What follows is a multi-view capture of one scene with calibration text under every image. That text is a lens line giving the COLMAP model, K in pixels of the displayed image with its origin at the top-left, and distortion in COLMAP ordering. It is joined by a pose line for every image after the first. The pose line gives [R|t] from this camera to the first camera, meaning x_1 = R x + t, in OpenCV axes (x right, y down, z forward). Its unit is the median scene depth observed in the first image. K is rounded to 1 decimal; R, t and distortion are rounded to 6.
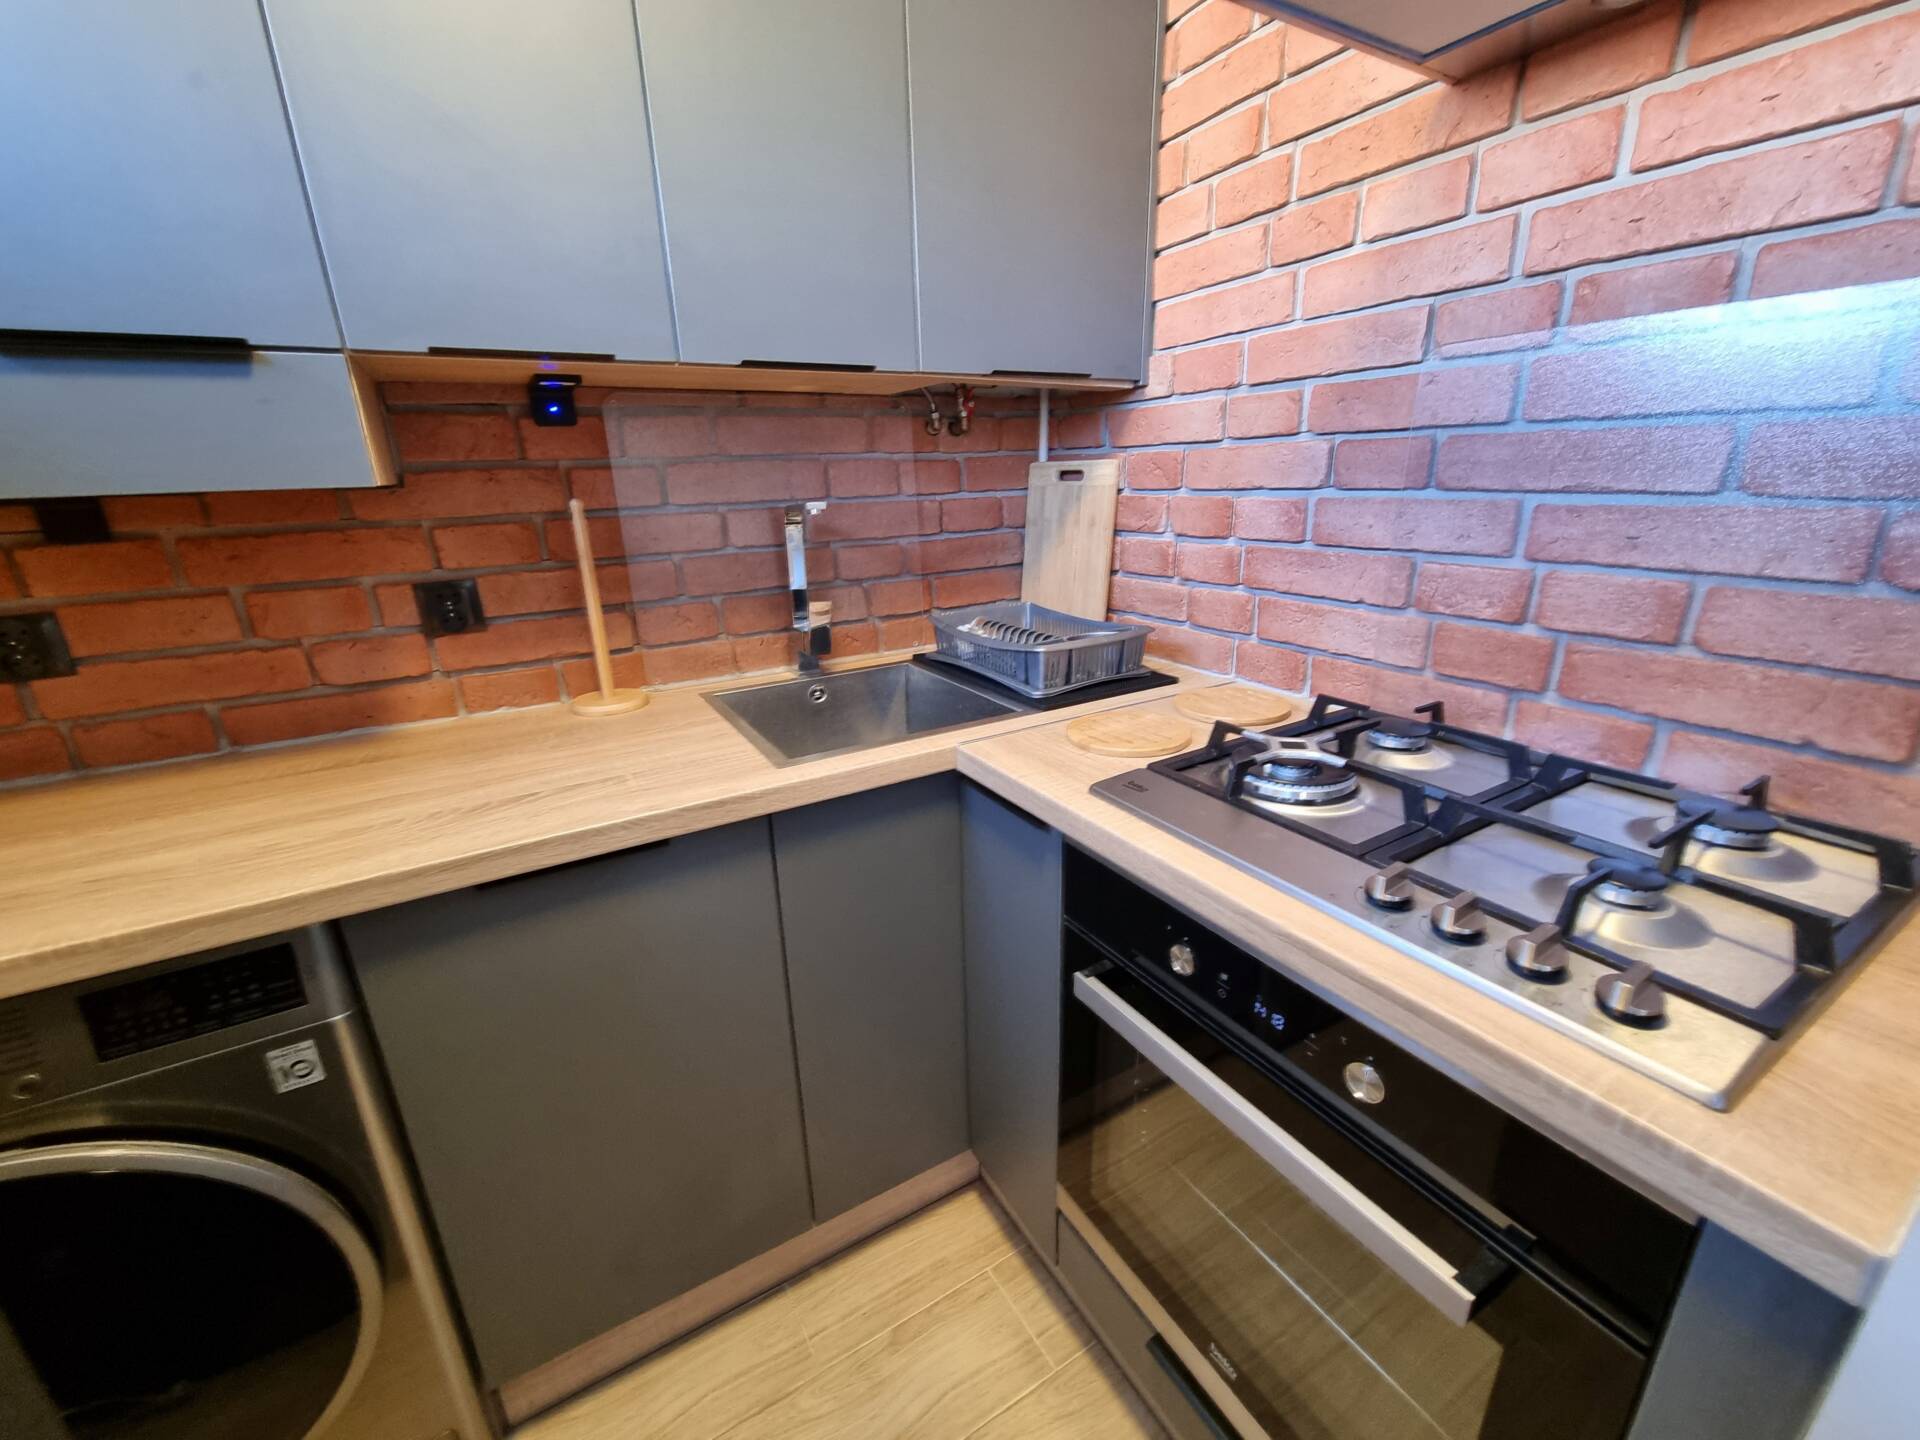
lens RADIAL K [[768.5, 0, 960.0], [0, 768.5, 720.0], [0, 0, 1]] dist [-0.001905, -0.003002]
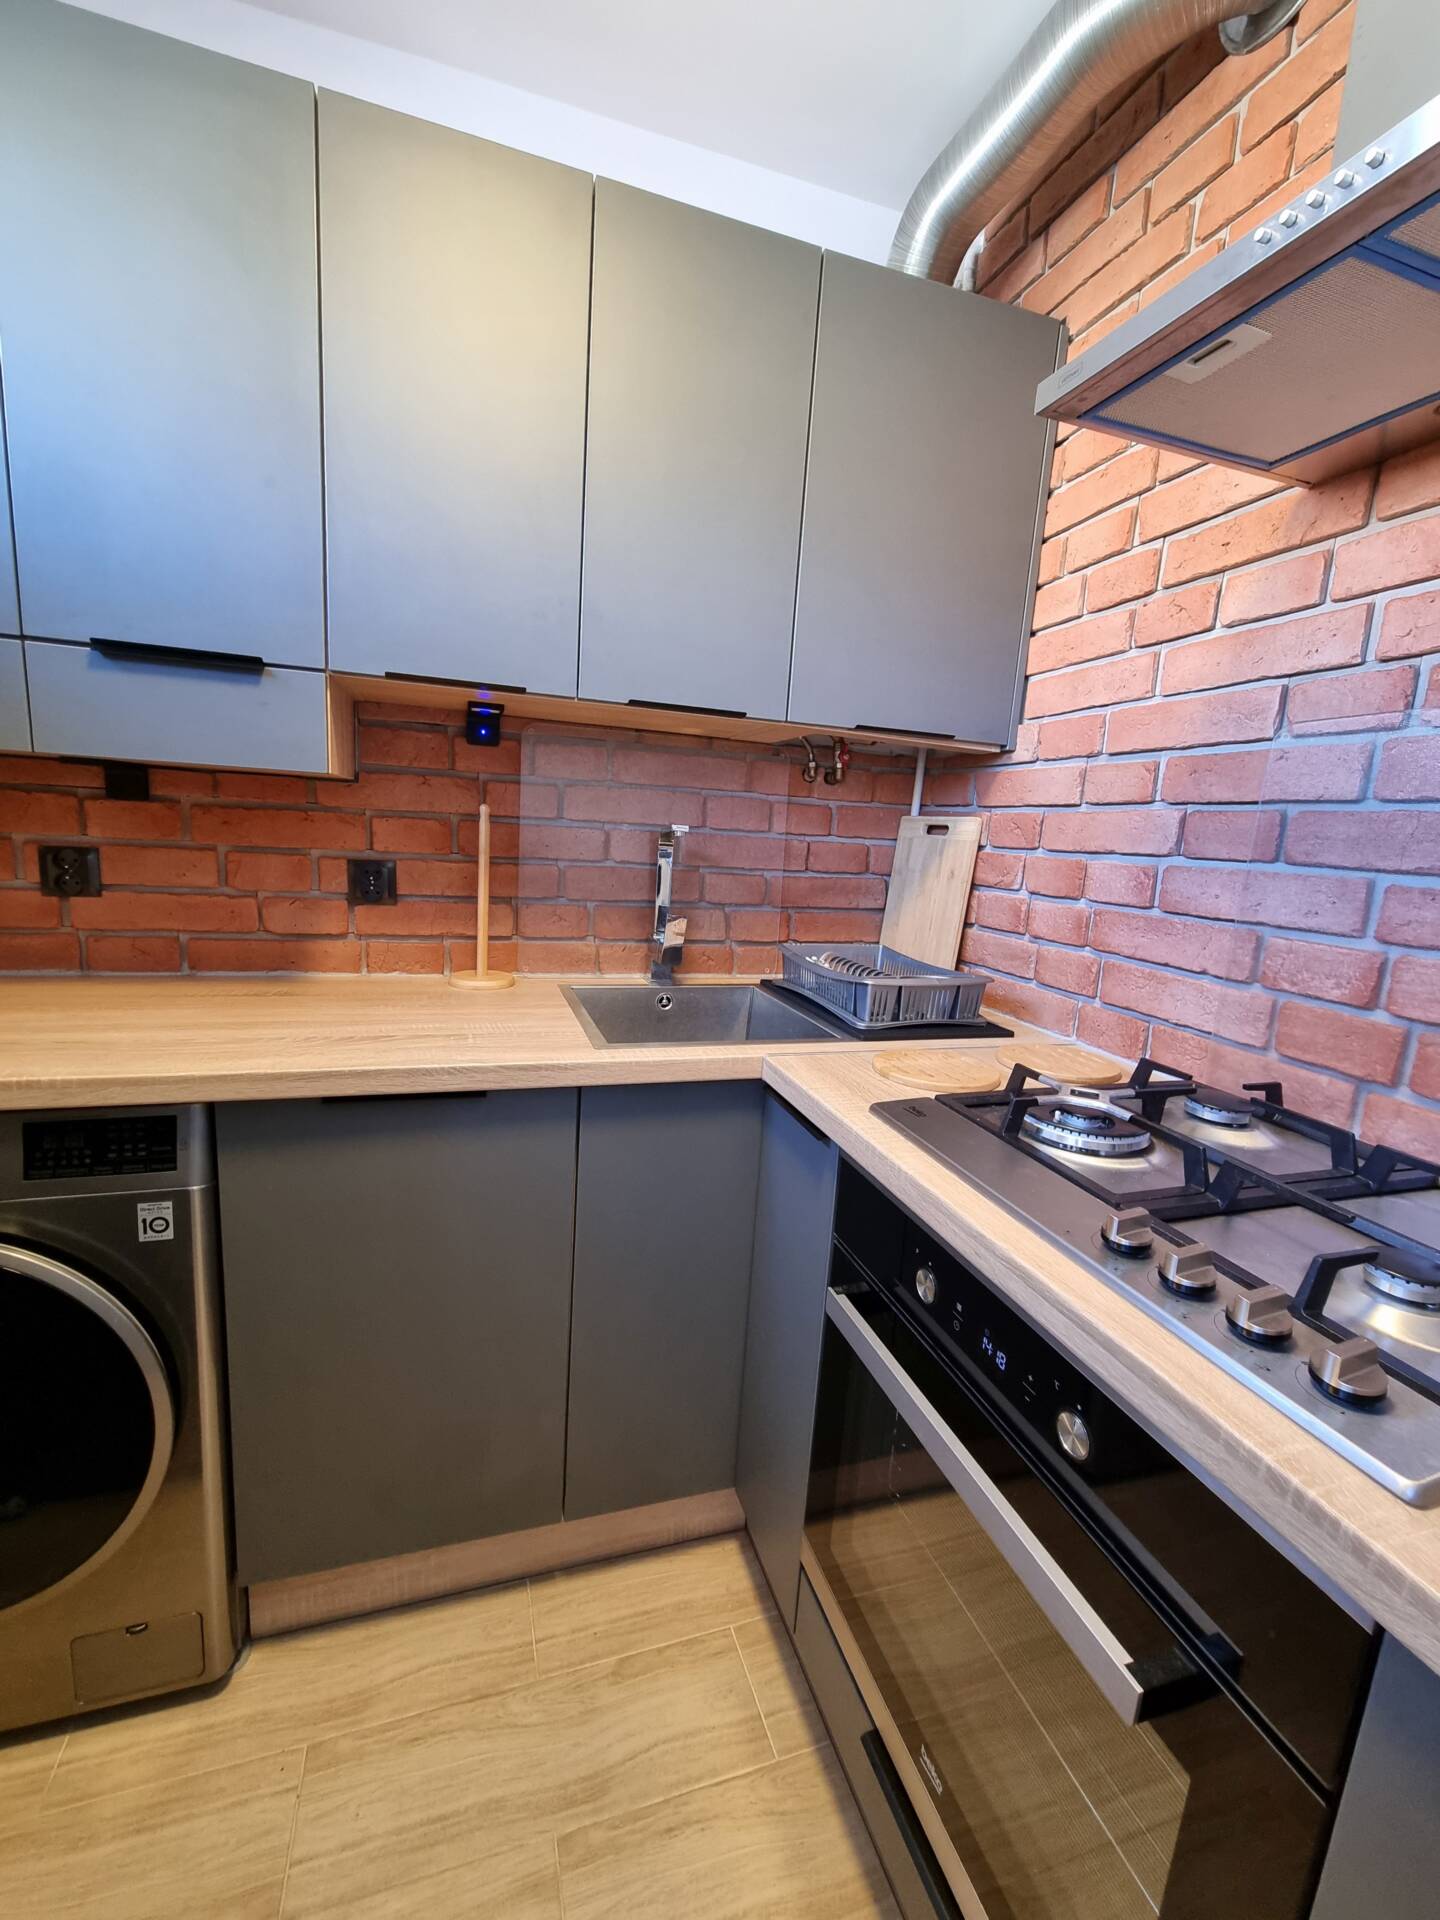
lens RADIAL K [[774.3, 0, 720.0], [0, 774.3, 960.0], [0, 0, 1]] dist [-0.008894, -0.000057]
pose [[0.970723, 0.123281, -0.206152, 0.133410], [-0.153276, 0.978716, -0.136462, 0.056915], [0.184941, 0.164065, 0.968958, -0.051783]]
